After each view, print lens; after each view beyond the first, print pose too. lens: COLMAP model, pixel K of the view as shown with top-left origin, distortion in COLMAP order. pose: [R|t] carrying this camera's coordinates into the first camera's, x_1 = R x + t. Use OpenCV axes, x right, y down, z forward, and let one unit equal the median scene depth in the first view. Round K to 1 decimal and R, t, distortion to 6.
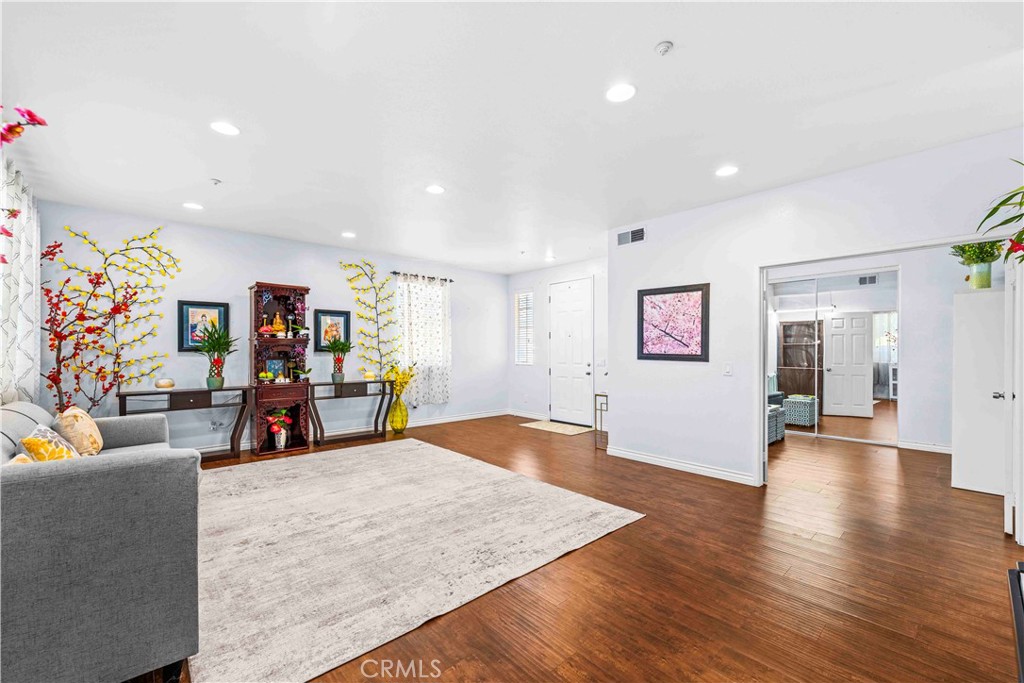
lens RADIAL K [[412.1, 0, 513.3], [0, 412.1, 341.8], [0, 0, 1]] dist [0.000818, -0.000001]
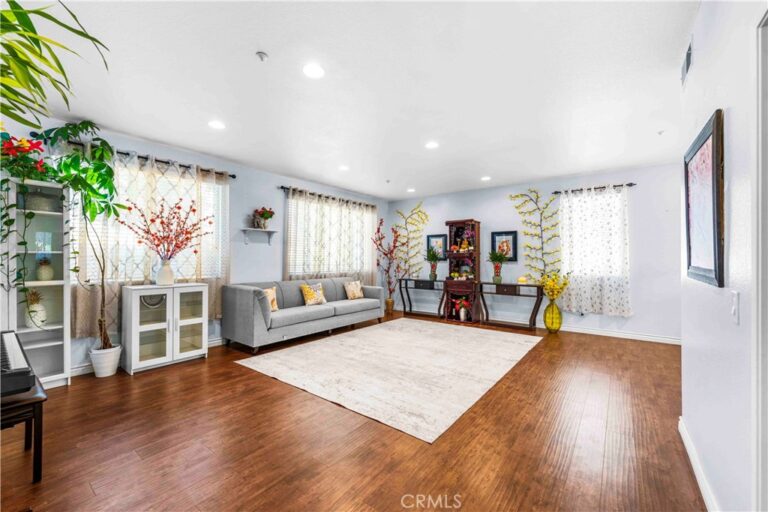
lens RADIAL K [[309.1, 0, 384.9], [0, 309.1, 256.2], [0, 0, 1]] dist [0.000818, -0.000001]
pose [[0.189895, -0.009248, -0.981761, 0.595839], [0.019010, 0.999803, -0.005741, 0.006298], [0.981620, -0.017574, 0.190033, 0.474154]]
